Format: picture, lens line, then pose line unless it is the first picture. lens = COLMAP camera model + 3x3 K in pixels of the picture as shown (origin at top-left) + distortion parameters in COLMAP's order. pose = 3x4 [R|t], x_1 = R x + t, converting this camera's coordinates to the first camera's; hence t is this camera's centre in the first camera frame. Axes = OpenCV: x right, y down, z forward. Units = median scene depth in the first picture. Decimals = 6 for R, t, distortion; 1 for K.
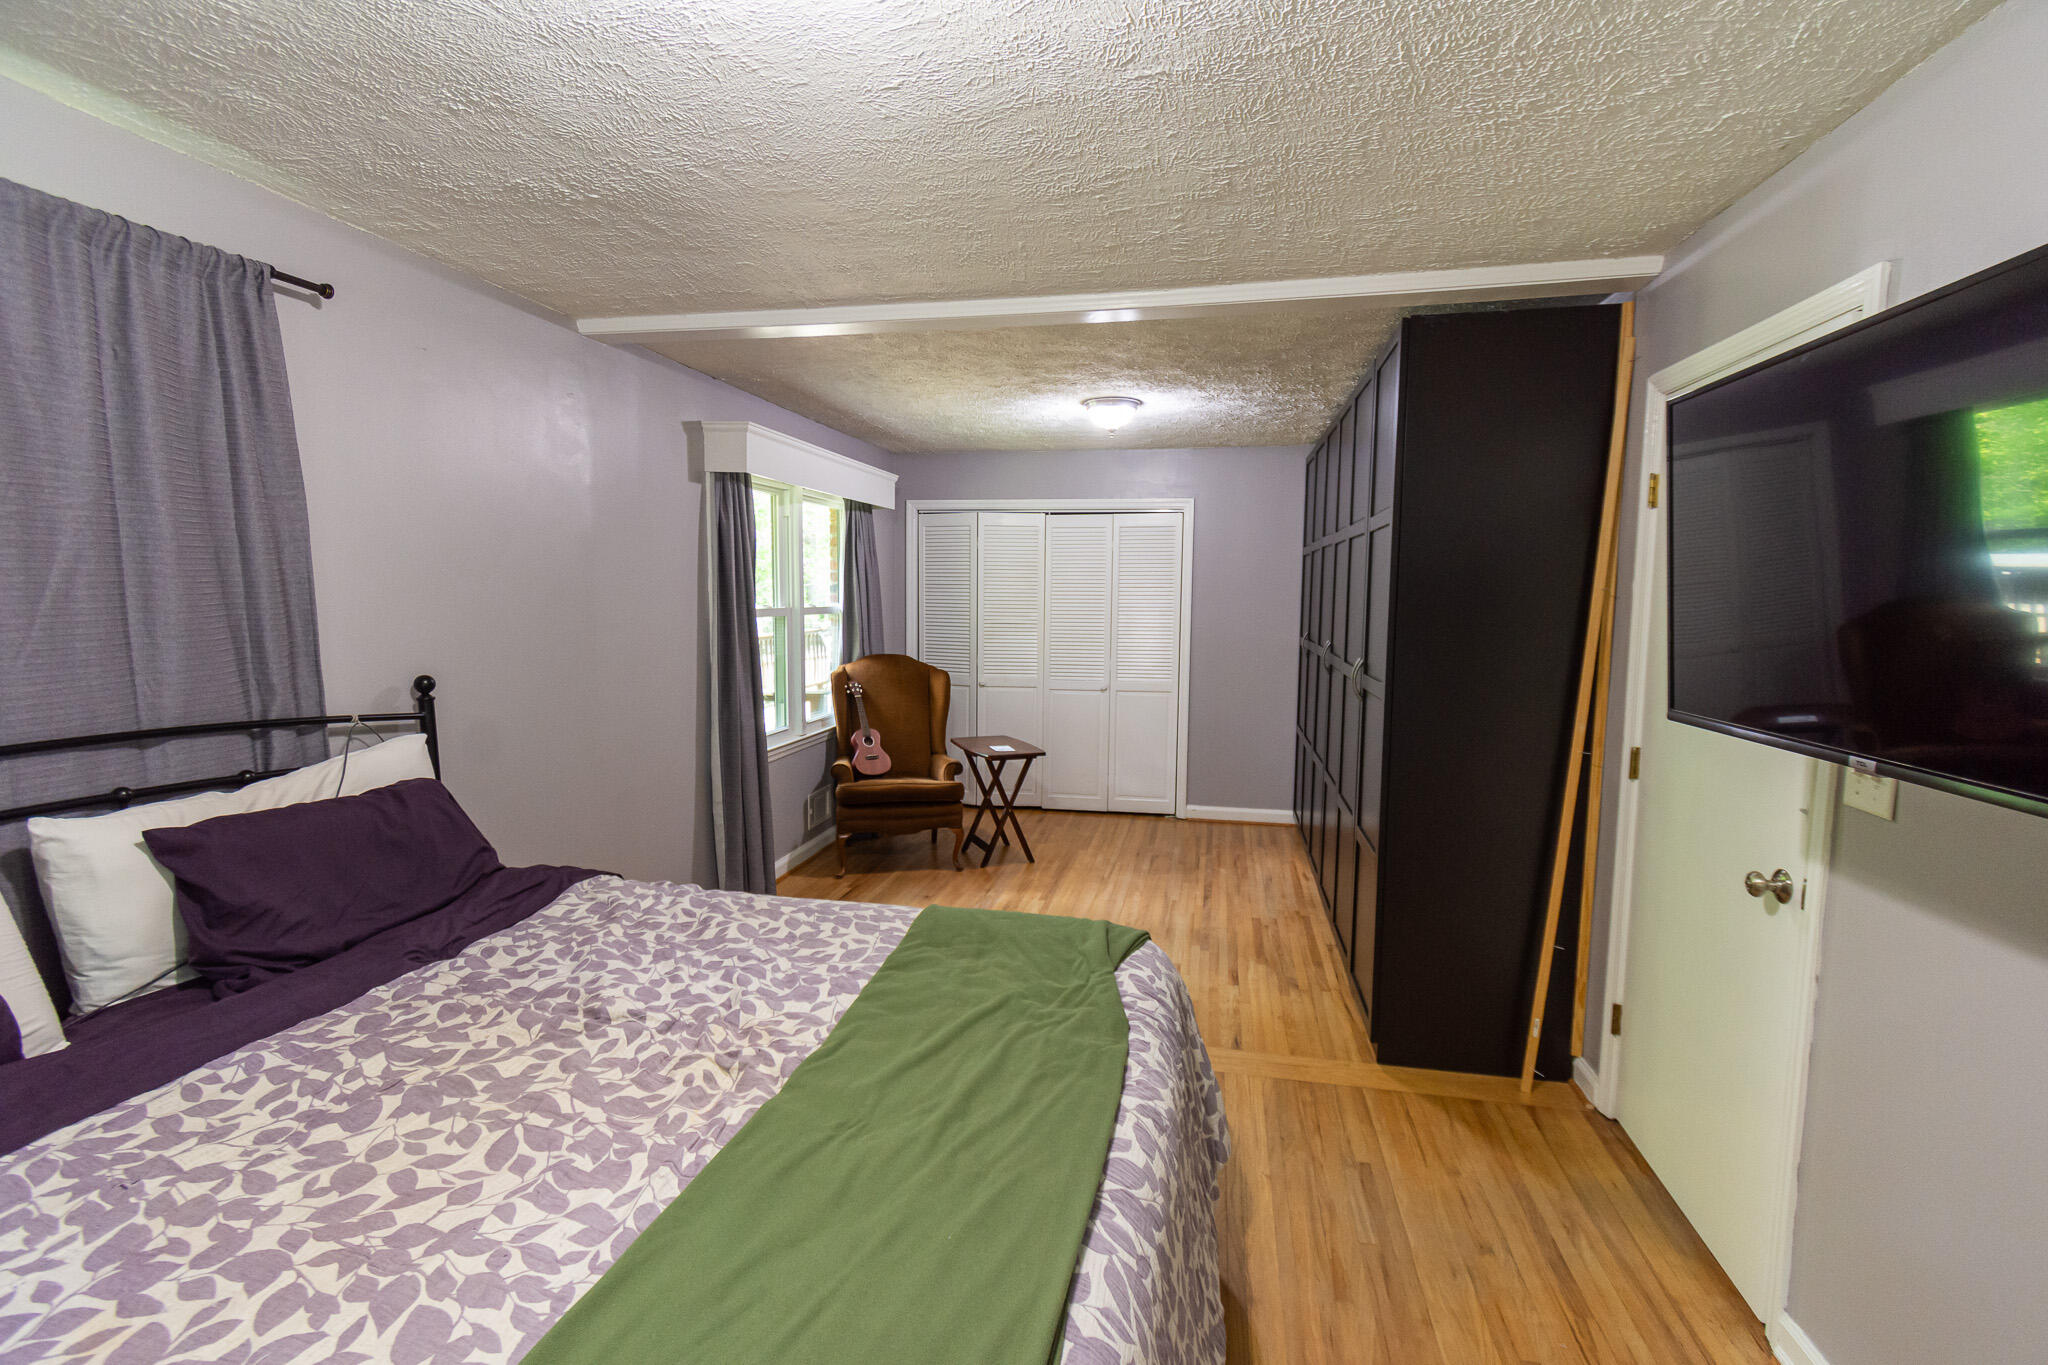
lens RADIAL K [[904.7, 0, 1031.0], [0, 904.7, 677.5], [0, 0, 1]] dist [0.003220, 0.000329]
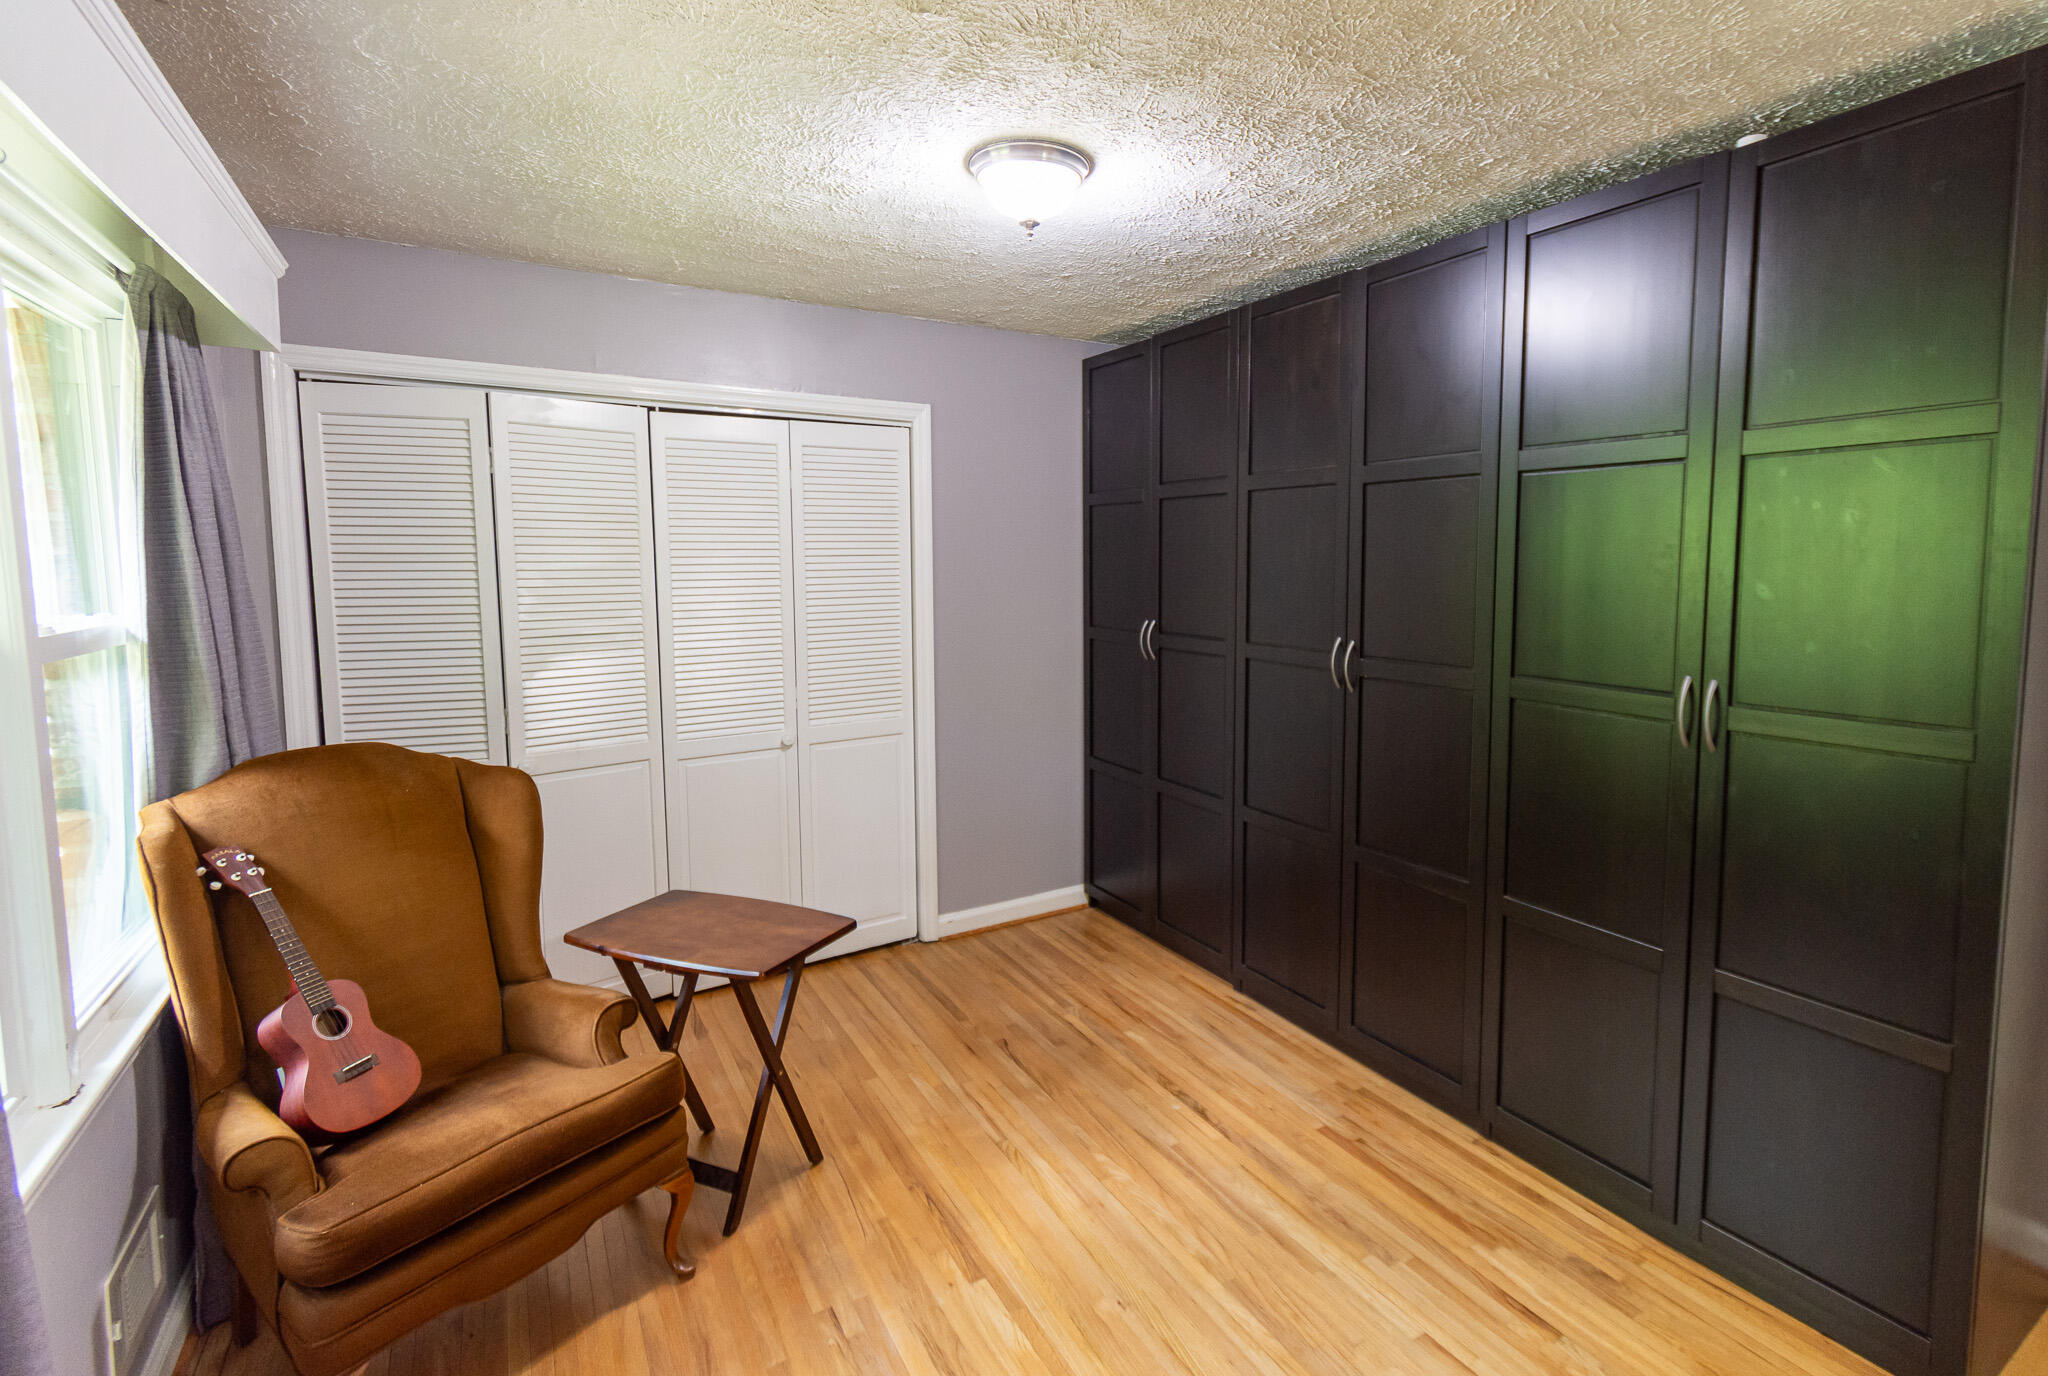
lens RADIAL K [[925.3, 0, 1028.4], [0, 925.3, 637.0], [0, 0, 1]] dist [-0.001919, -0.000437]
pose [[0.726311, -0.075243, 0.683235, -0.209948], [0.083164, 0.996308, 0.021313, -0.056799], [-0.682316, 0.041341, 0.729887, 0.551894]]
